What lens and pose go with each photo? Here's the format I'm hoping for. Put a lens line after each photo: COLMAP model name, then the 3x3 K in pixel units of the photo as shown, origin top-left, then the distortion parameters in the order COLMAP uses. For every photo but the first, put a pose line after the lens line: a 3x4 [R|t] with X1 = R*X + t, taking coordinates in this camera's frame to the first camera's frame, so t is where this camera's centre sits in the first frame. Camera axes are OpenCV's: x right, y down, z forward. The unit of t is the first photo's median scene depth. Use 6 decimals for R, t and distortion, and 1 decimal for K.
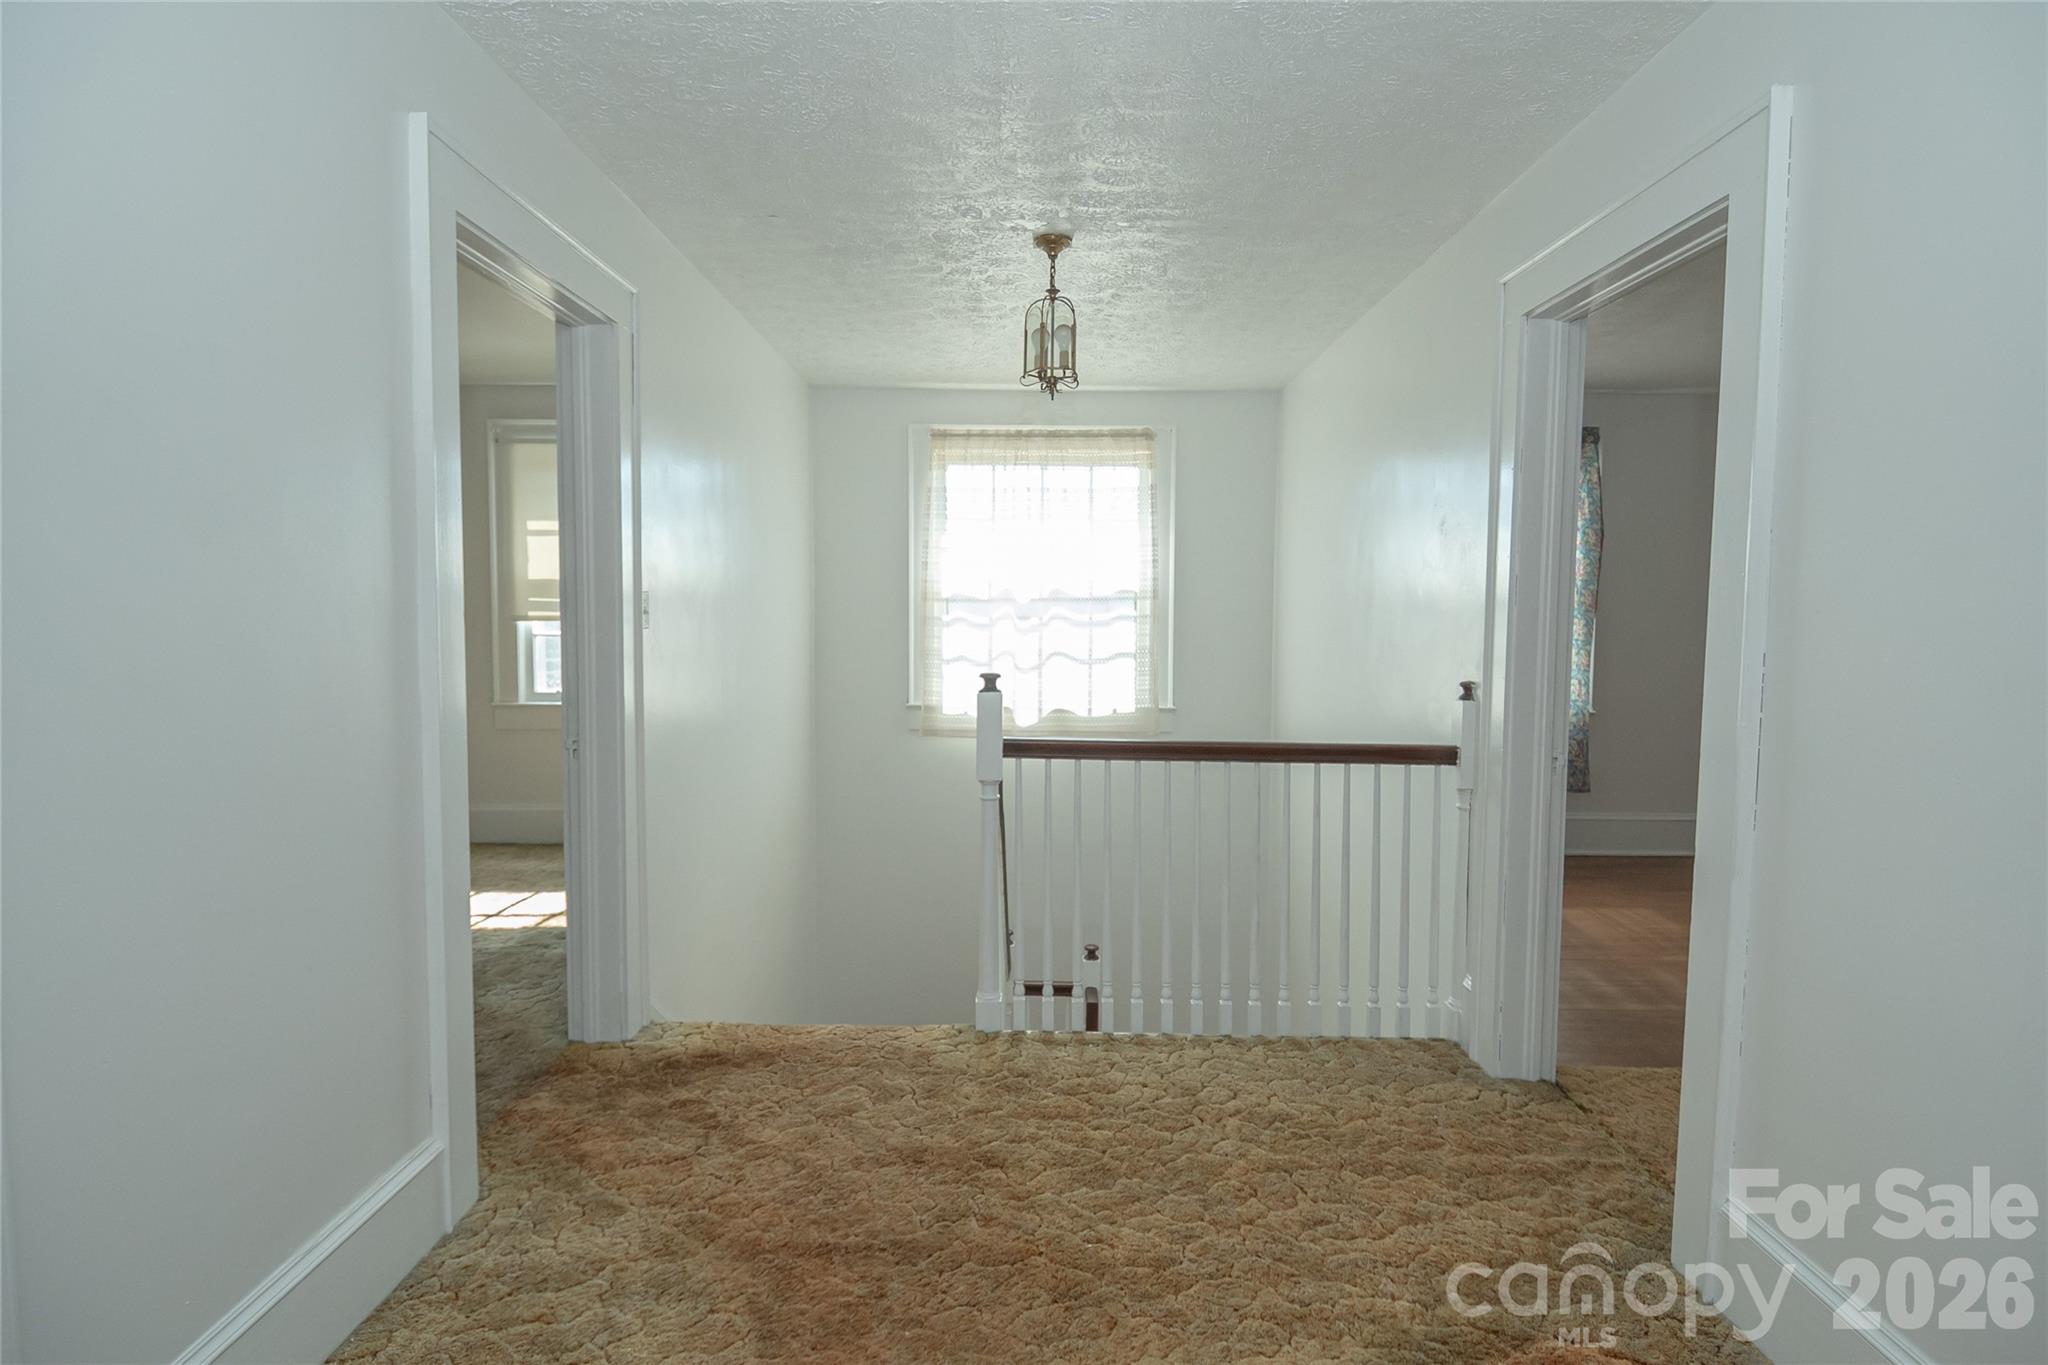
lens RADIAL K [[1075.8, 0, 1025.3], [0, 1075.8, 673.8], [0, 0, 1]] dist [0.004580, 0.000447]
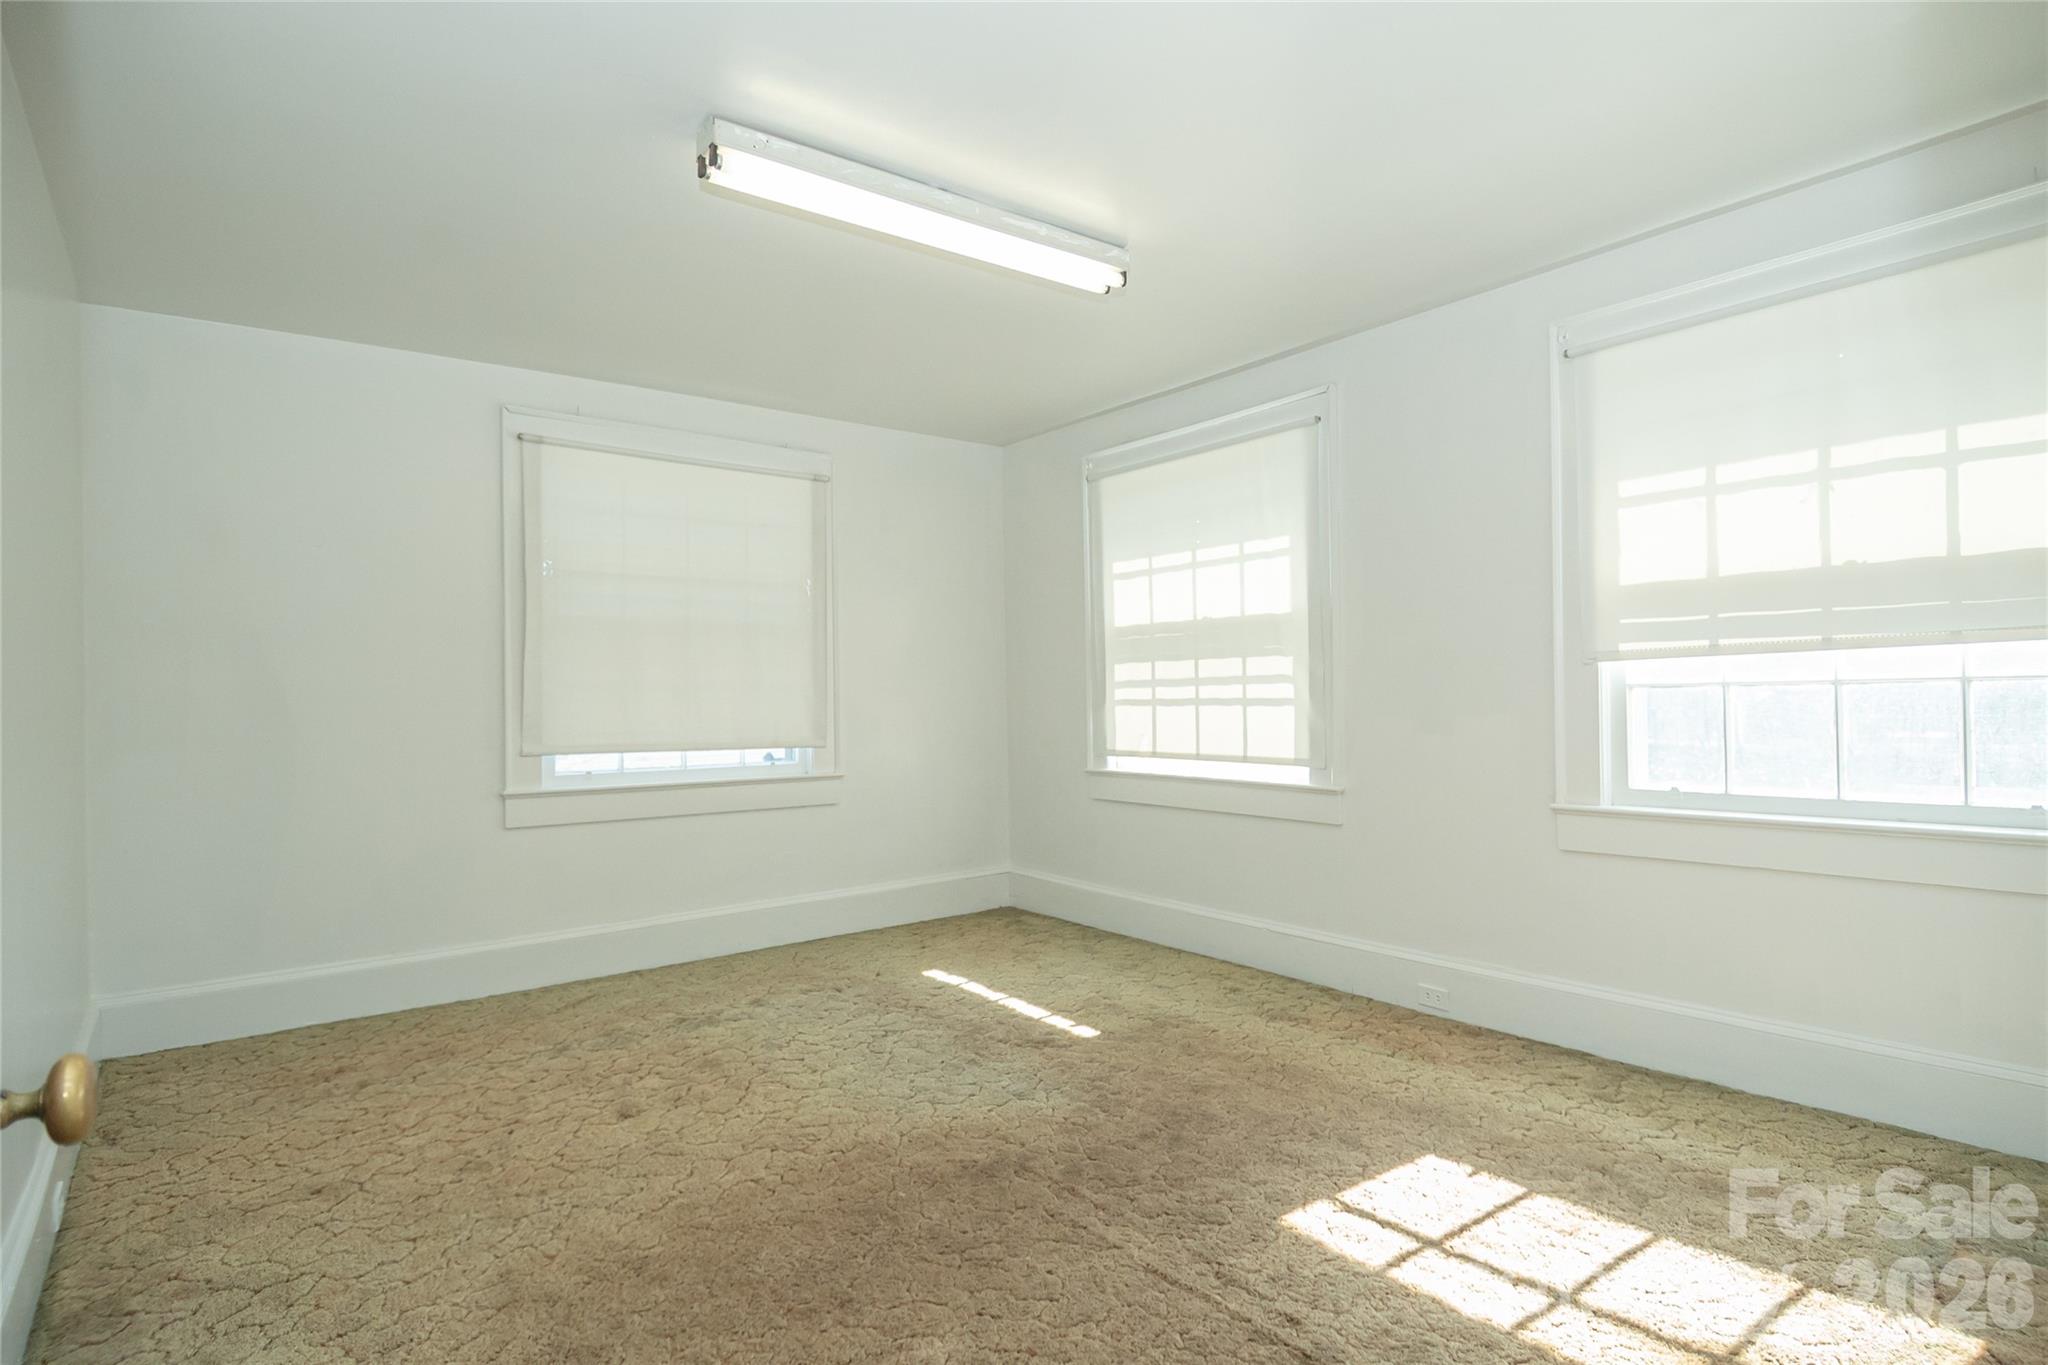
lens RADIAL K [[1075.8, 0, 1022.1], [0, 1075.8, 685.4], [0, 0, 1]] dist [0.004580, 0.000447]
pose [[0.612862, -0.028566, -0.789674, -0.212928], [-0.035741, 0.997321, -0.063816, 0.010894], [0.789381, 0.067334, 0.610199, 0.419901]]
